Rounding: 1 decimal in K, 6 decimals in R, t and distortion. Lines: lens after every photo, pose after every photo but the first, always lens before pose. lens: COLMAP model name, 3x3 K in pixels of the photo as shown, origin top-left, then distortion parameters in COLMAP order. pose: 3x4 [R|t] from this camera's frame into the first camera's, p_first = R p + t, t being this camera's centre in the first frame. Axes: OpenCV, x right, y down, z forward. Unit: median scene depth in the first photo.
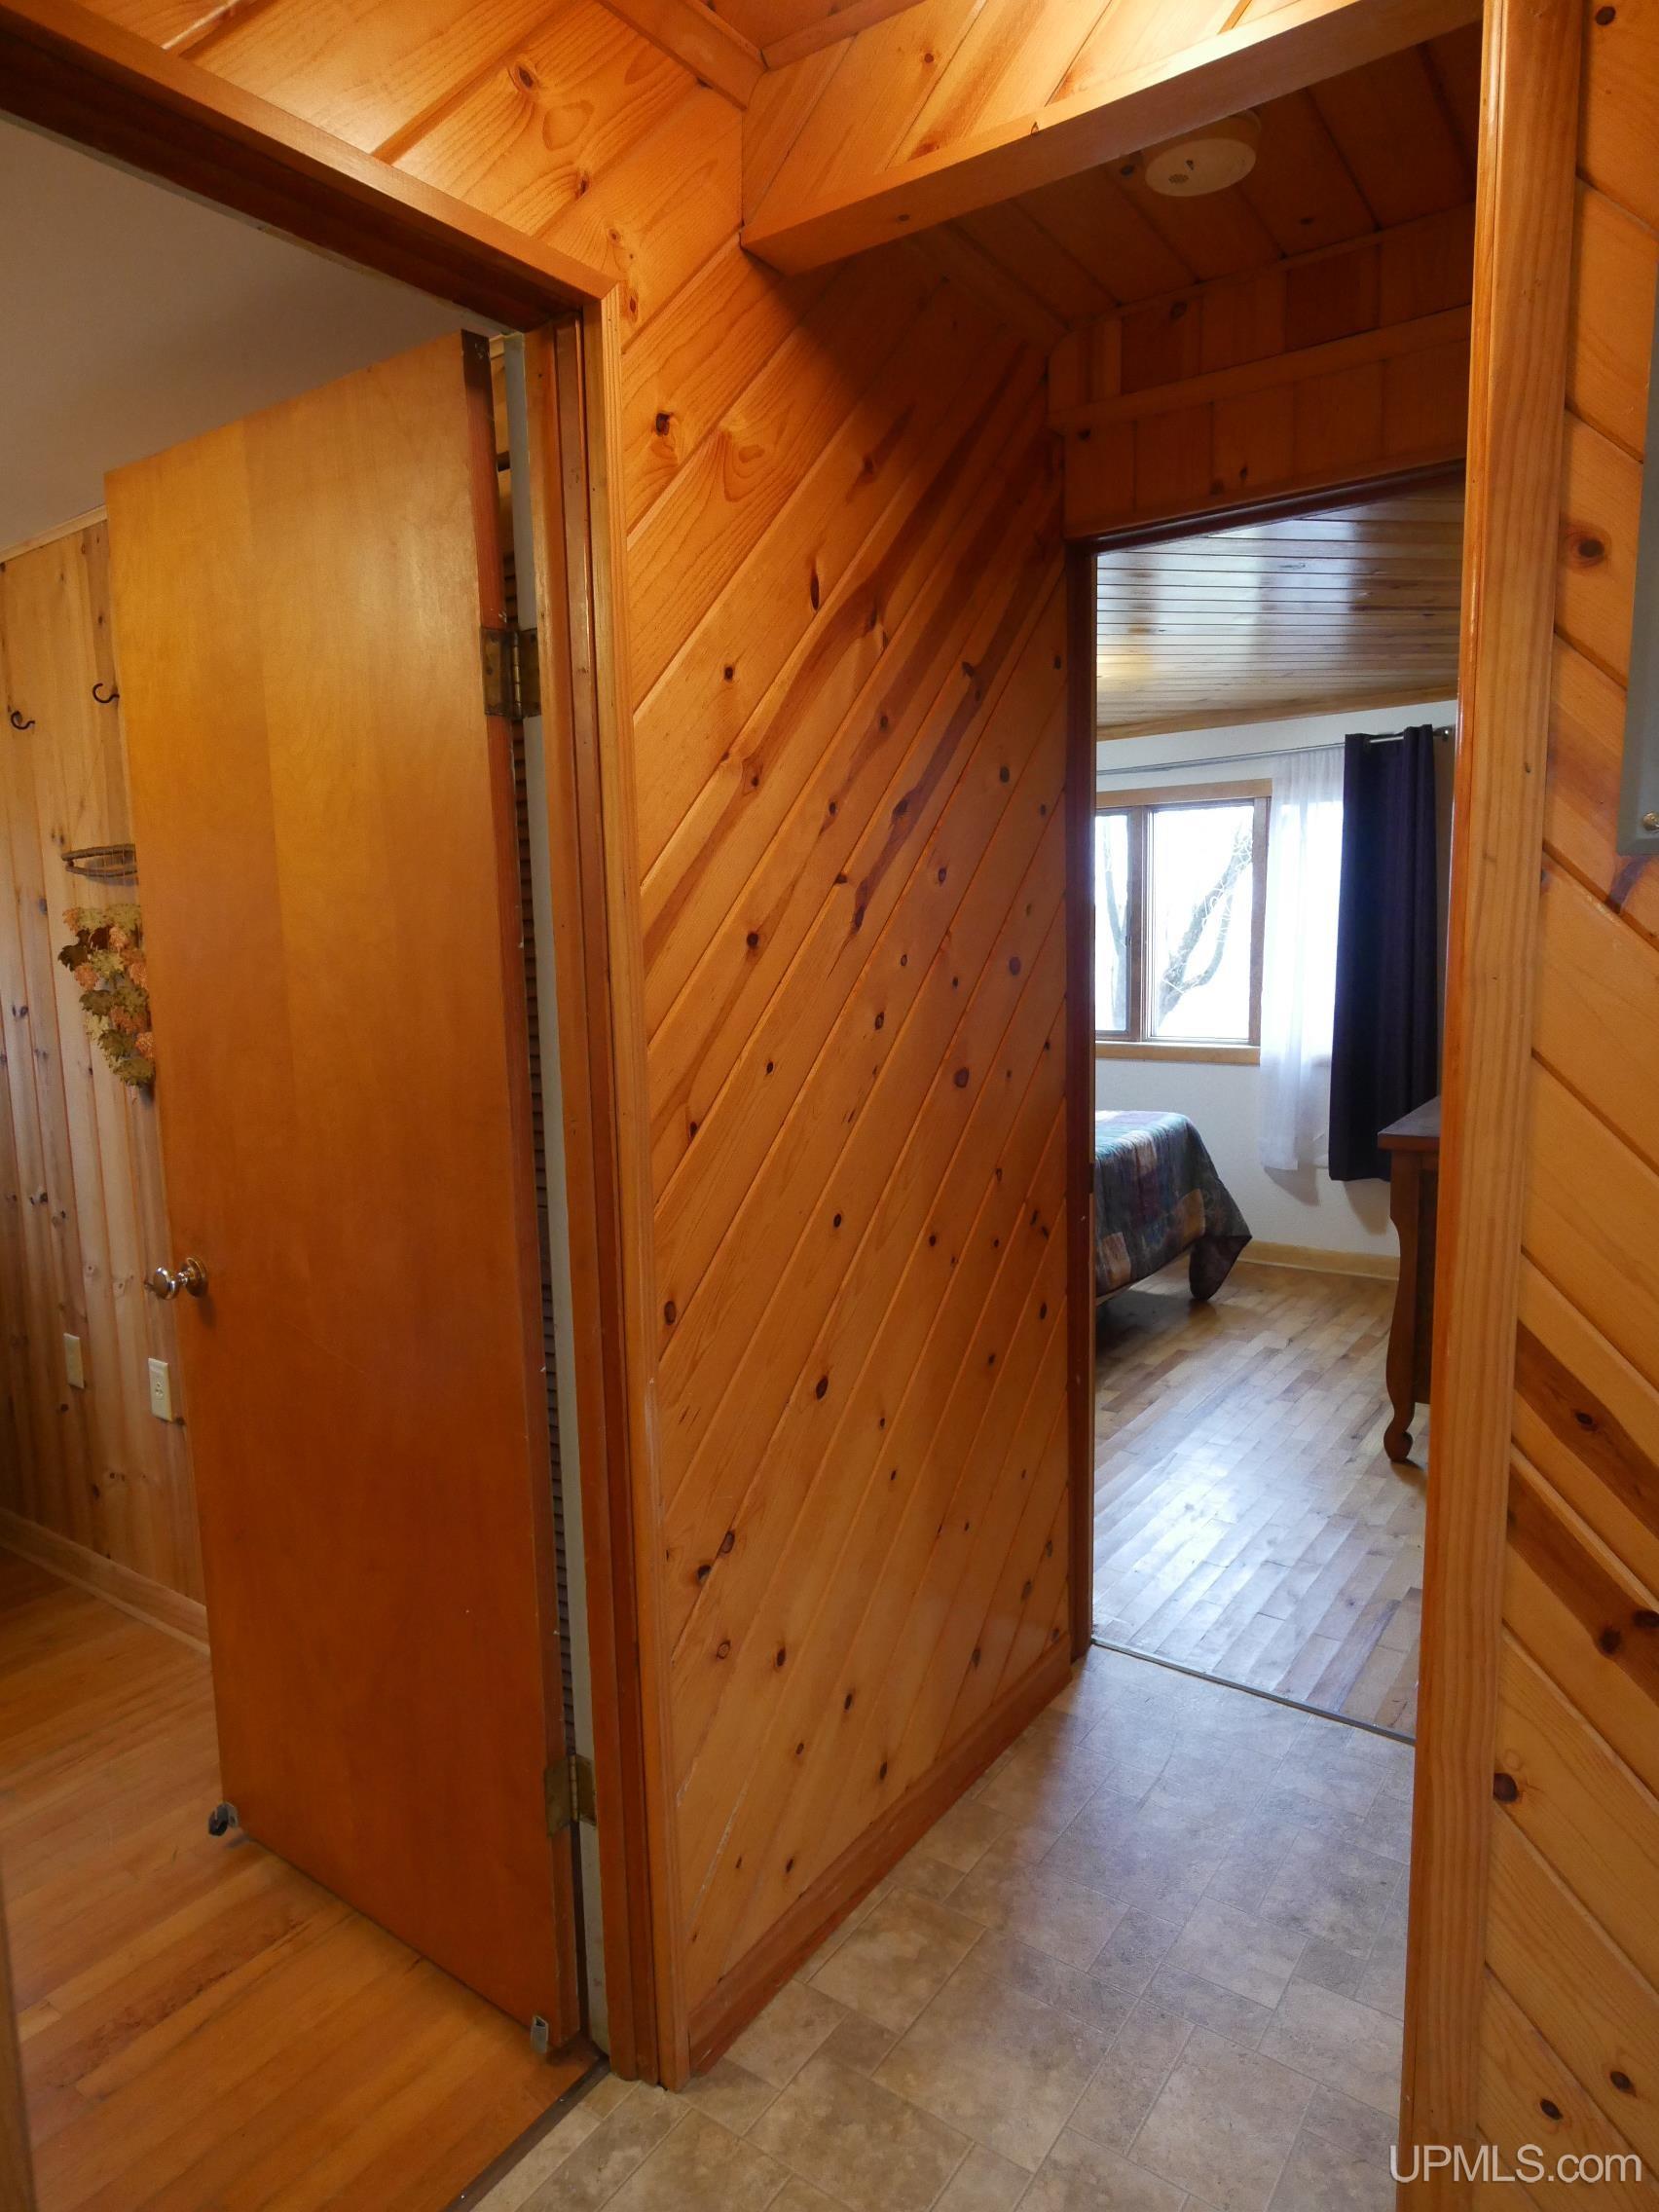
lens RADIAL K [[1384.0, 0, 831.0], [0, 1384.0, 1092.3], [0, 0, 1]] dist [0.016648, -0.005467]
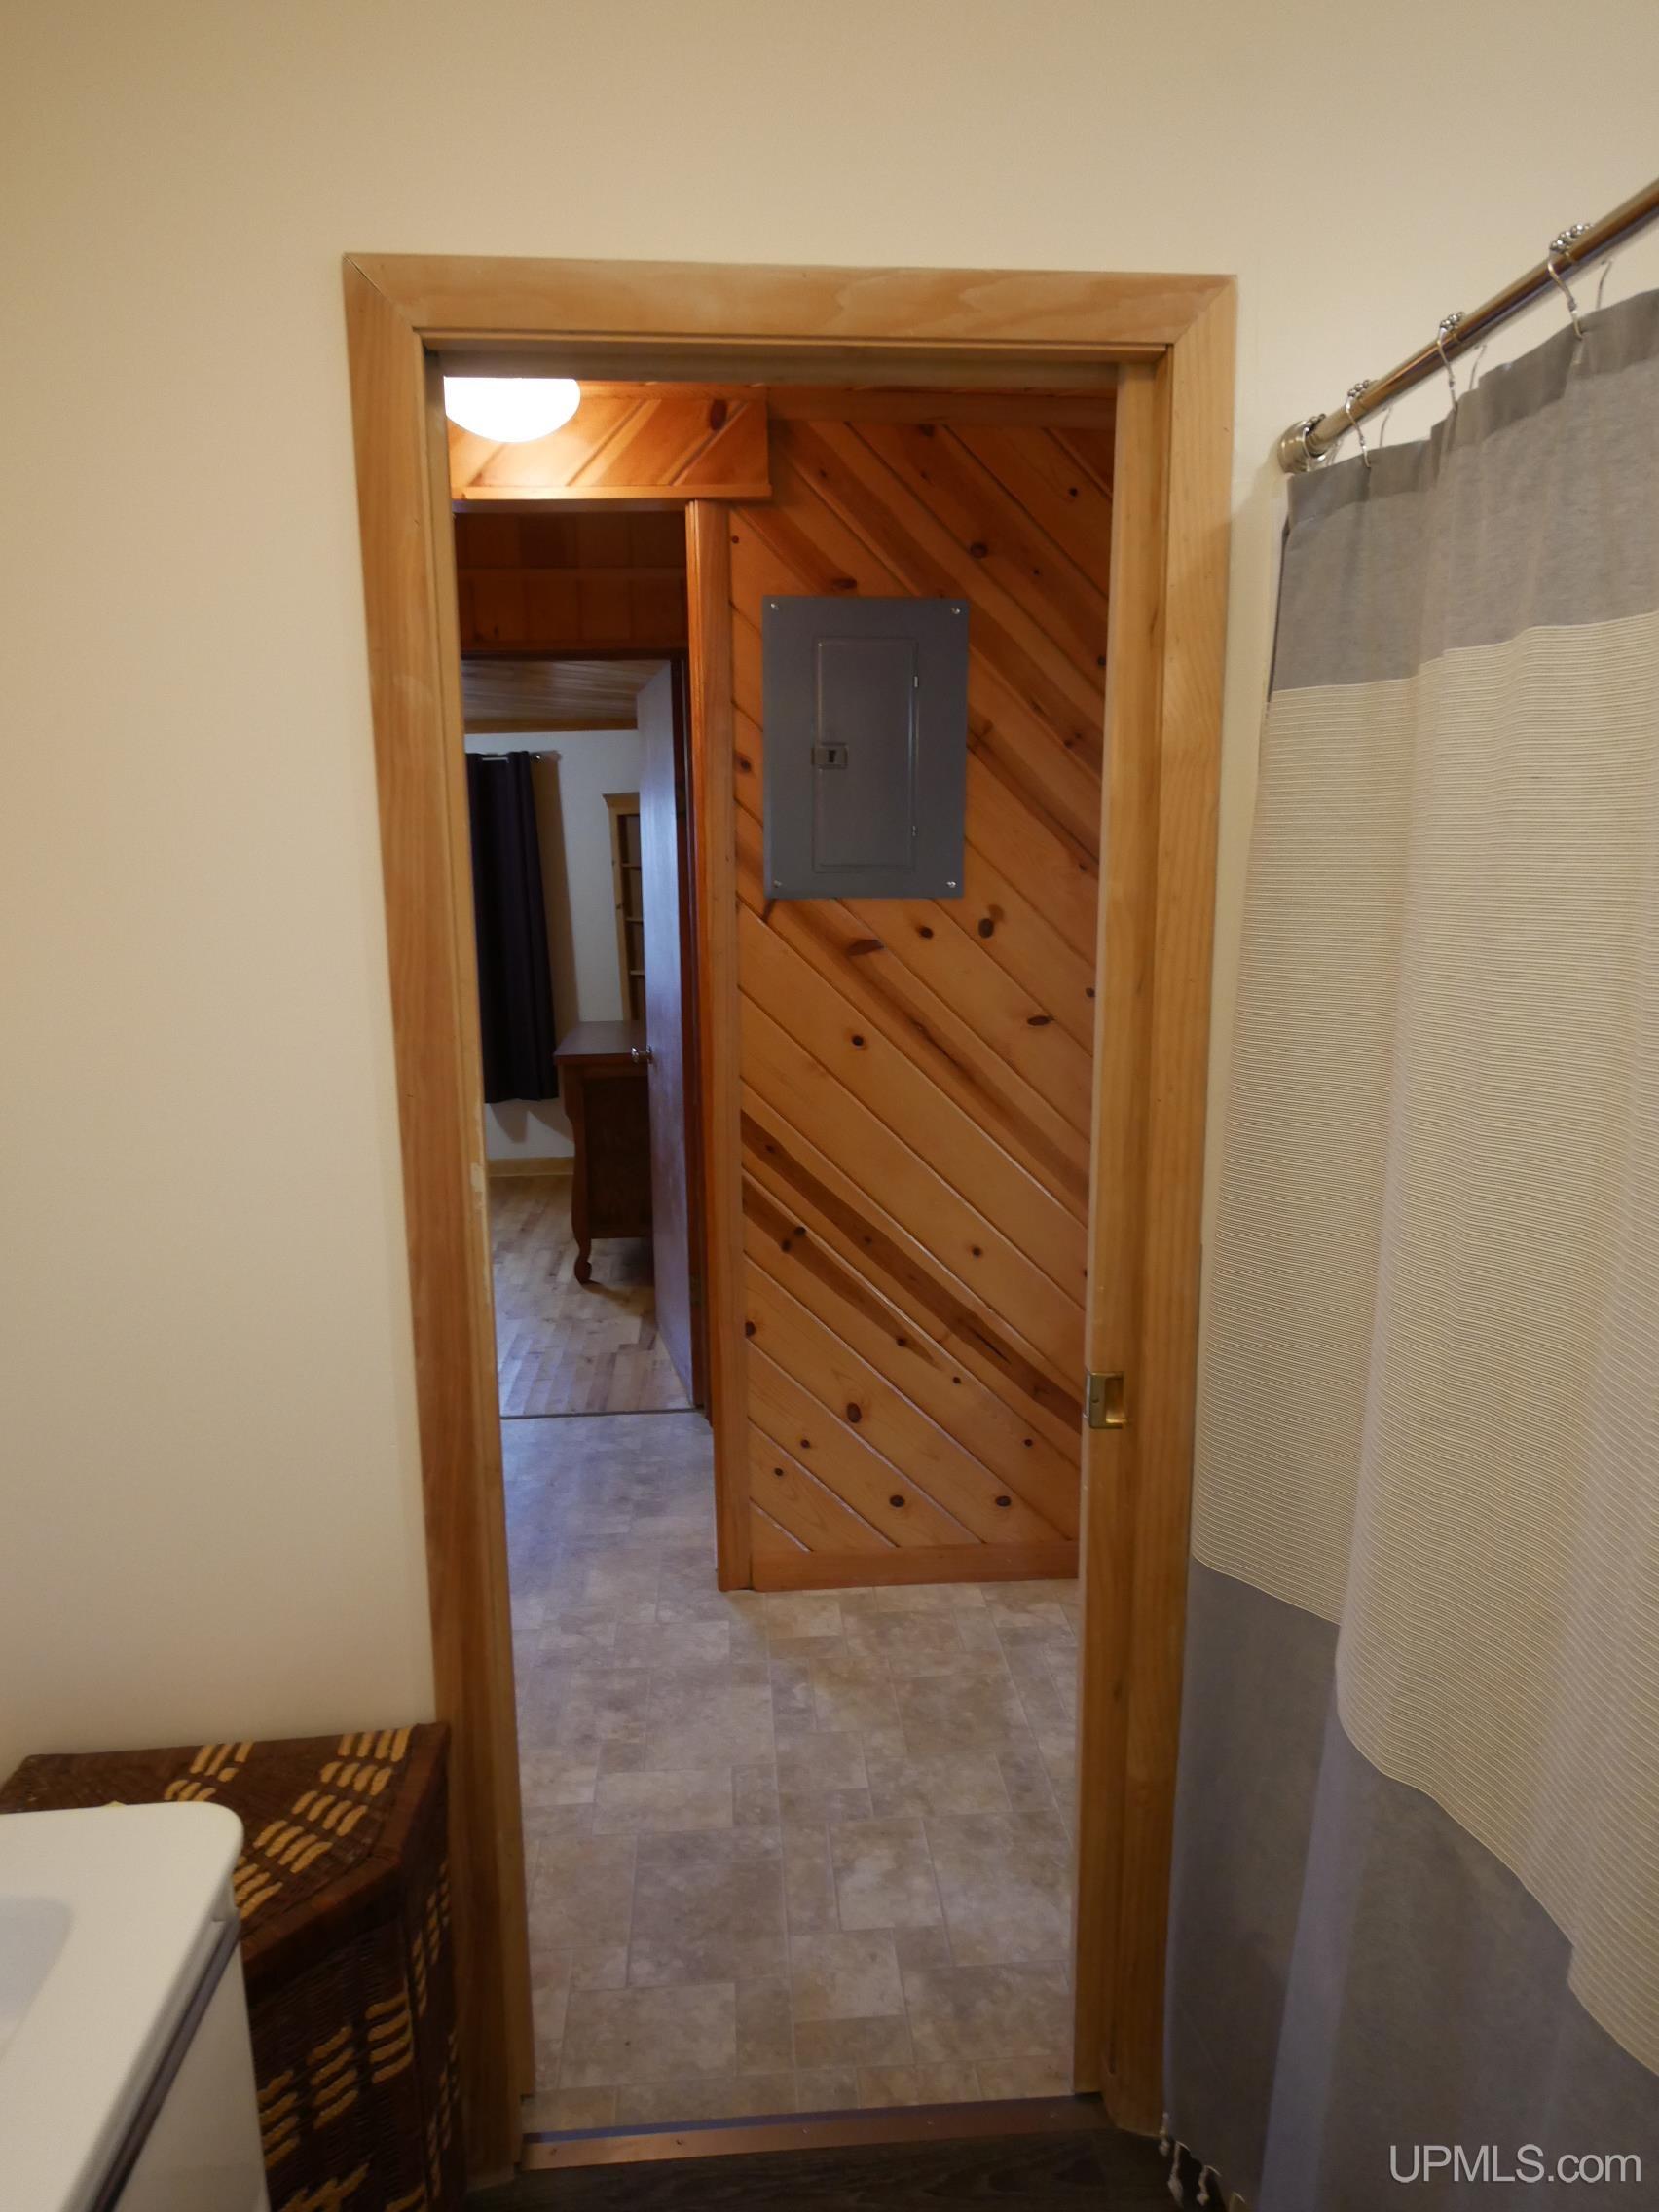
lens RADIAL K [[1649.4, 0, 829.5], [0, 1649.4, 1106.0], [0, 0, 1]] dist [0.321430, -0.001739]
pose [[0.767111, -0.101798, 0.633387, -1.035660], [0.088435, 0.994684, 0.052759, 0.034218], [-0.635390, 0.015541, 0.772035, -1.088238]]
